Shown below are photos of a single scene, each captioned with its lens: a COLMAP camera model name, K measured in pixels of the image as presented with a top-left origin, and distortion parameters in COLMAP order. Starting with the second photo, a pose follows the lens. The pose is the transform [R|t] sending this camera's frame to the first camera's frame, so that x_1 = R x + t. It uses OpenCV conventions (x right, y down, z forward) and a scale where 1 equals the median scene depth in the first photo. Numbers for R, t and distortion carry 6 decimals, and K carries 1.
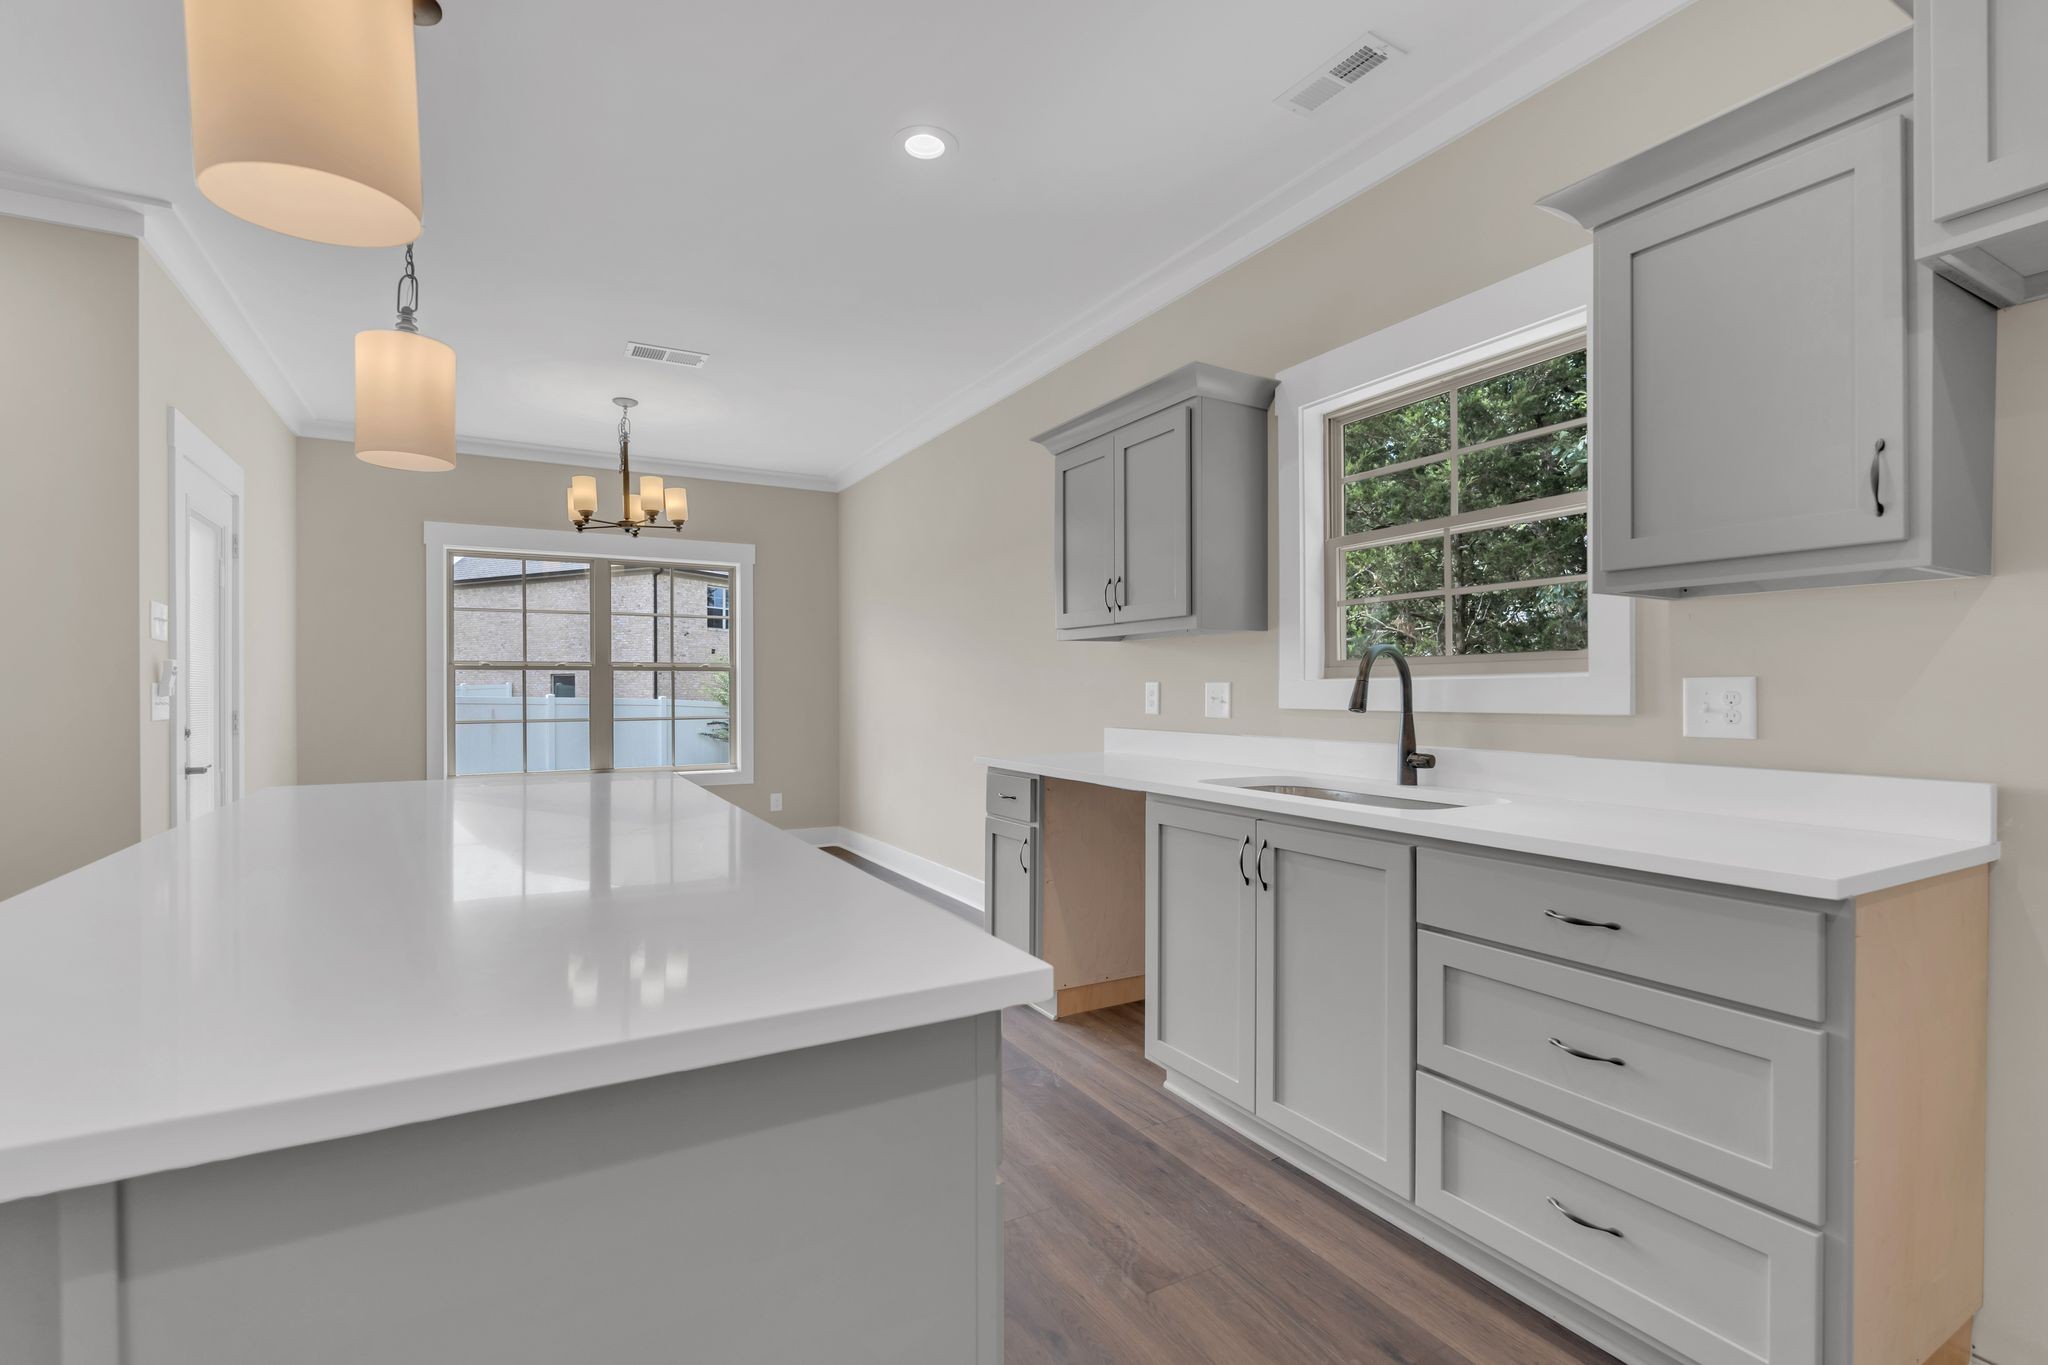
lens RADIAL K [[944.1, 0, 969.2], [0, 944.1, 684.2], [0, 0, 1]] dist [0.002047, 0.001134]
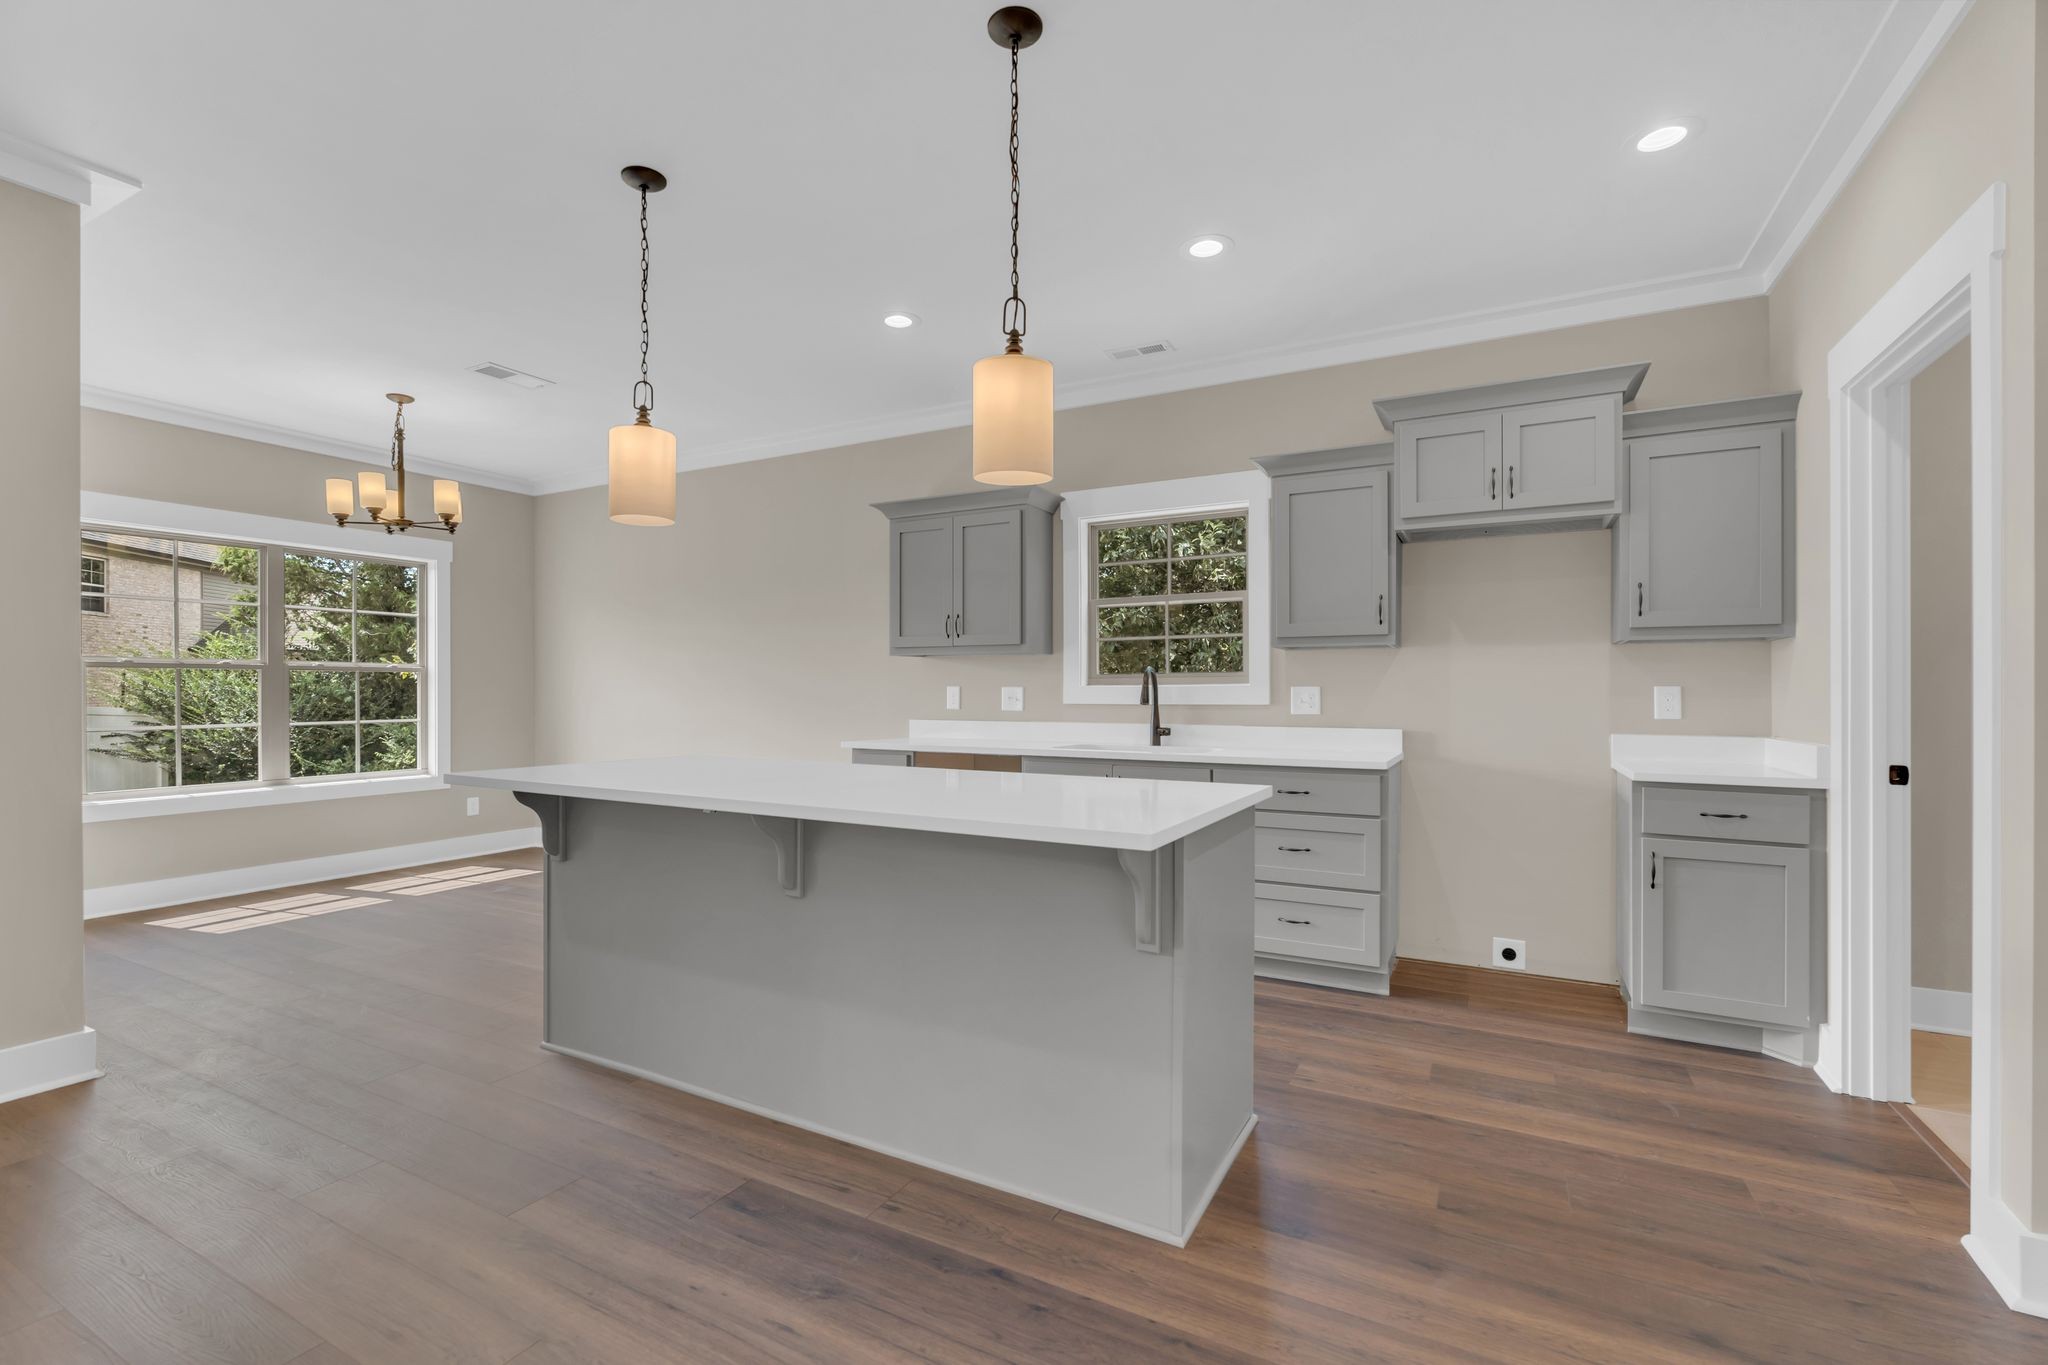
lens RADIAL K [[944.1, 0, 1015.4], [0, 944.1, 685.5], [0, 0, 1]] dist [0.002047, 0.001134]
pose [[0.833502, 0.004558, 0.552498, -0.623496], [-0.004036, 0.999990, -0.002161, -0.001488], [-0.552502, -0.000428, 0.833512, -0.284673]]
